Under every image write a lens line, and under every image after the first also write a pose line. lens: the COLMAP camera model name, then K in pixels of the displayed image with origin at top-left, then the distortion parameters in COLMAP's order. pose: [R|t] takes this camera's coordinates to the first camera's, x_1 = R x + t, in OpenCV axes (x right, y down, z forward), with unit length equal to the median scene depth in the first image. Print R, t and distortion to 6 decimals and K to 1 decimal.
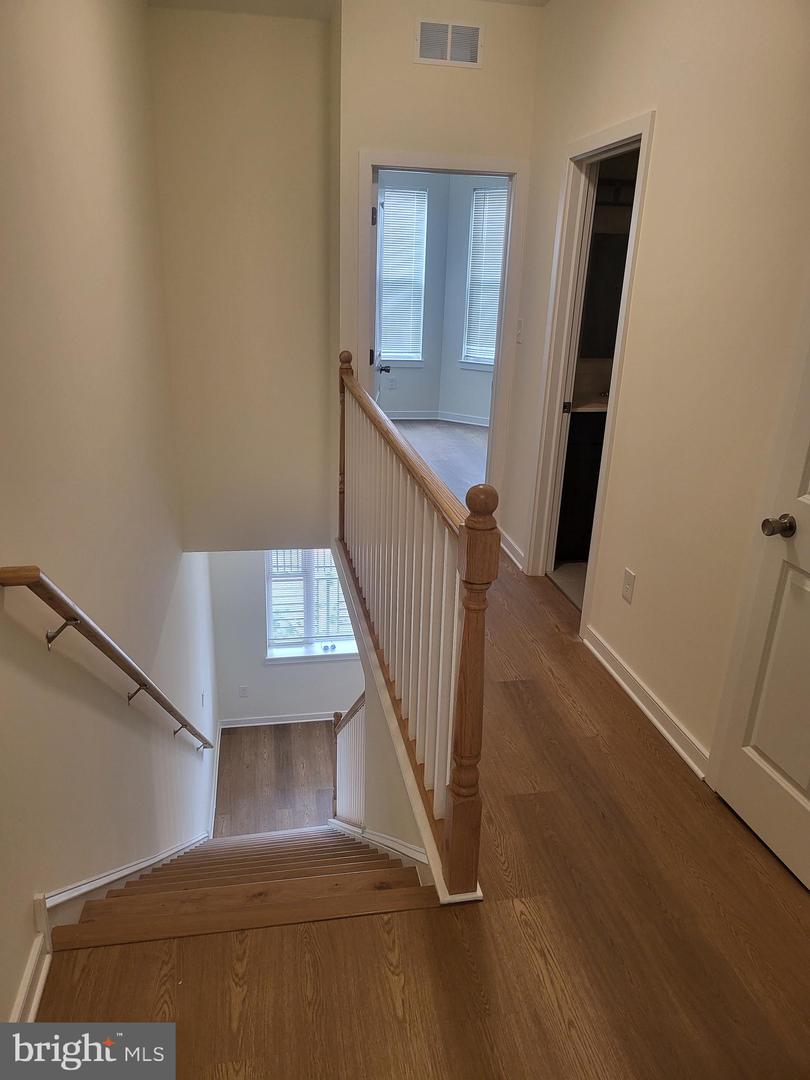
lens RADIAL K [[760.6, 0, 405.0], [0, 760.6, 540.0], [0, 0, 1]] dist [0.053910, -0.000561]
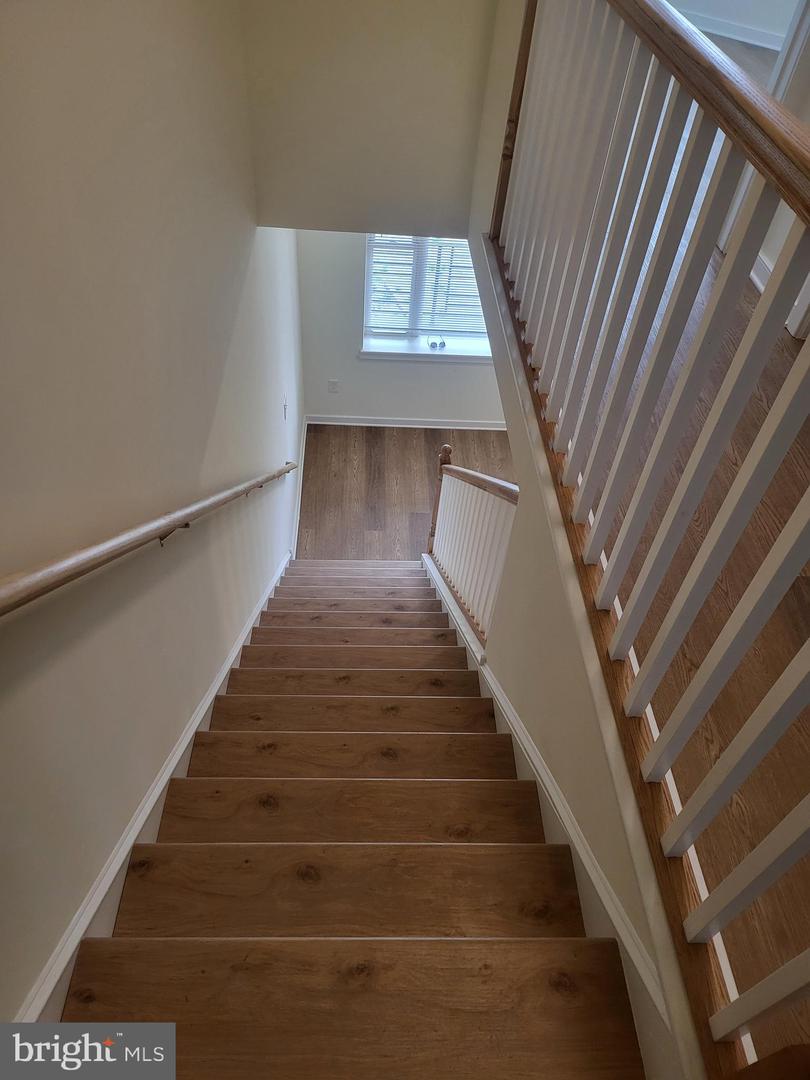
lens RADIAL K [[760.6, 0, 405.0], [0, 760.6, 540.0], [0, 0, 1]] dist [0.053910, -0.000561]
pose [[0.988391, 0.129752, -0.079049, -0.045955], [-0.082159, 0.894090, 0.440287, -0.032487], [0.127805, -0.428681, 0.894370, 0.188306]]
